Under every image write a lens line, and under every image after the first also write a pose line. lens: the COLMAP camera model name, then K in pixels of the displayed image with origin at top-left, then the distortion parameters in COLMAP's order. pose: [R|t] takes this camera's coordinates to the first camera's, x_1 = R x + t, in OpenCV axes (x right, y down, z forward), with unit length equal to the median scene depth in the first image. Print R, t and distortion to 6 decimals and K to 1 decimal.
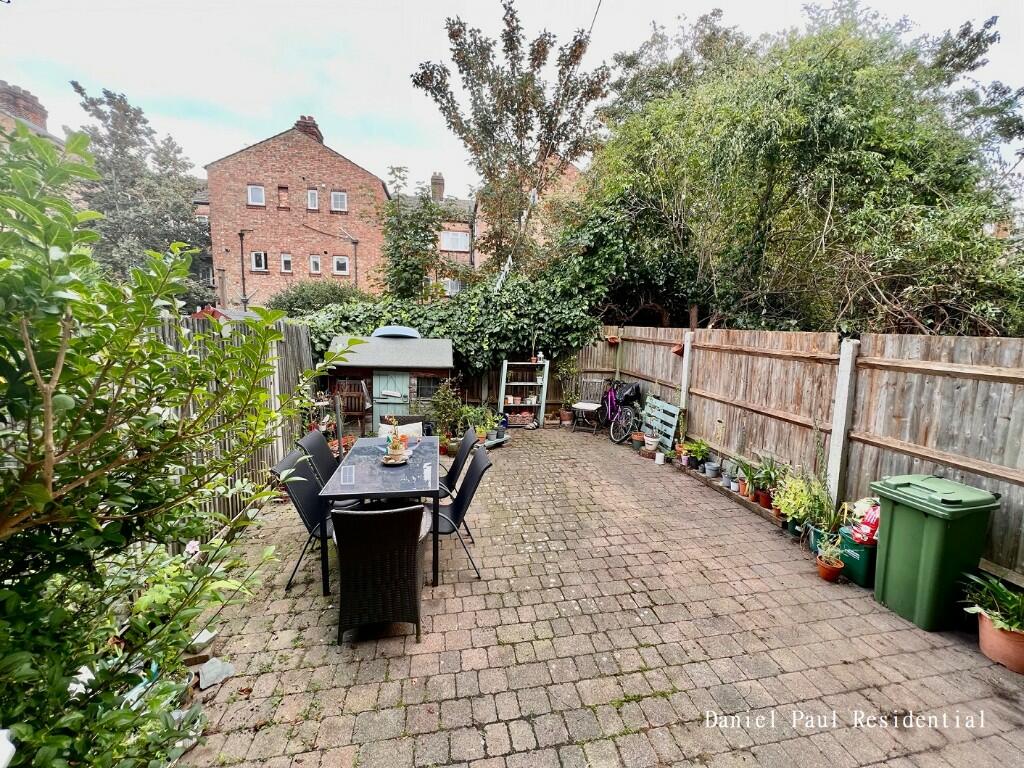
lens RADIAL K [[410.2, 0, 512.3], [0, 410.2, 380.8], [0, 0, 1]] dist [-0.001600, 0.000198]
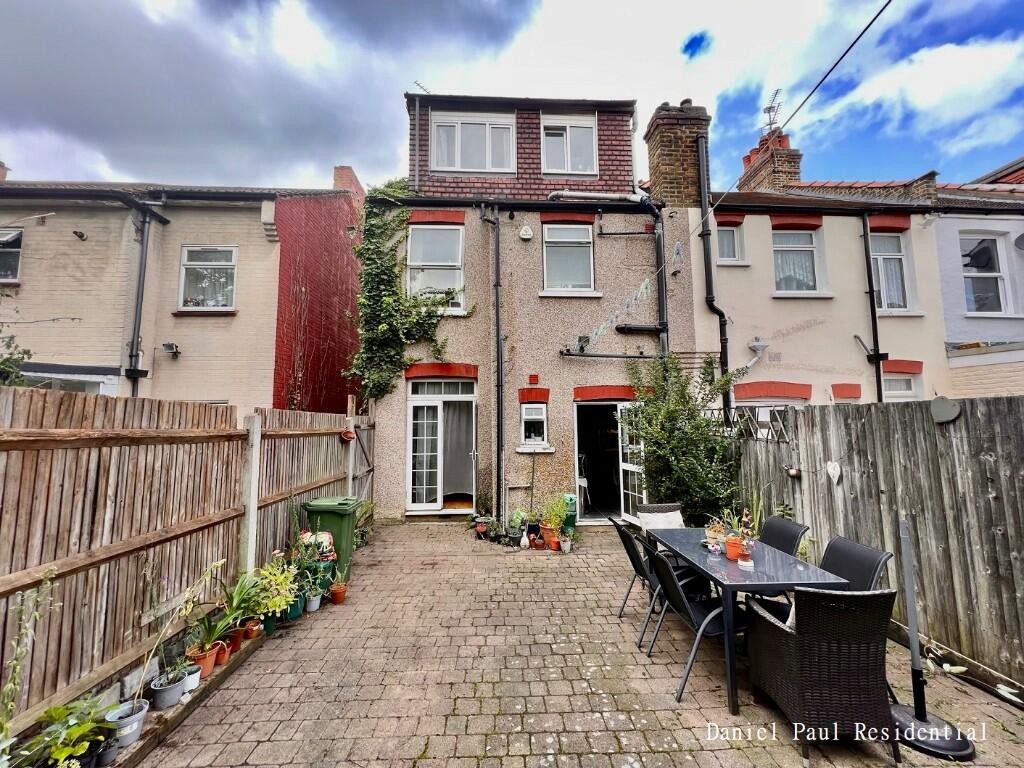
lens RADIAL K [[410.2, 0, 512.9], [0, 410.2, 380.9], [0, 0, 1]] dist [-0.001600, 0.000198]
pose [[-0.988980, -0.000394, 0.148051, 0.031275], [0.003293, 0.999691, 0.024656, -0.149721], [-0.148014, 0.024872, -0.988672, 1.395344]]
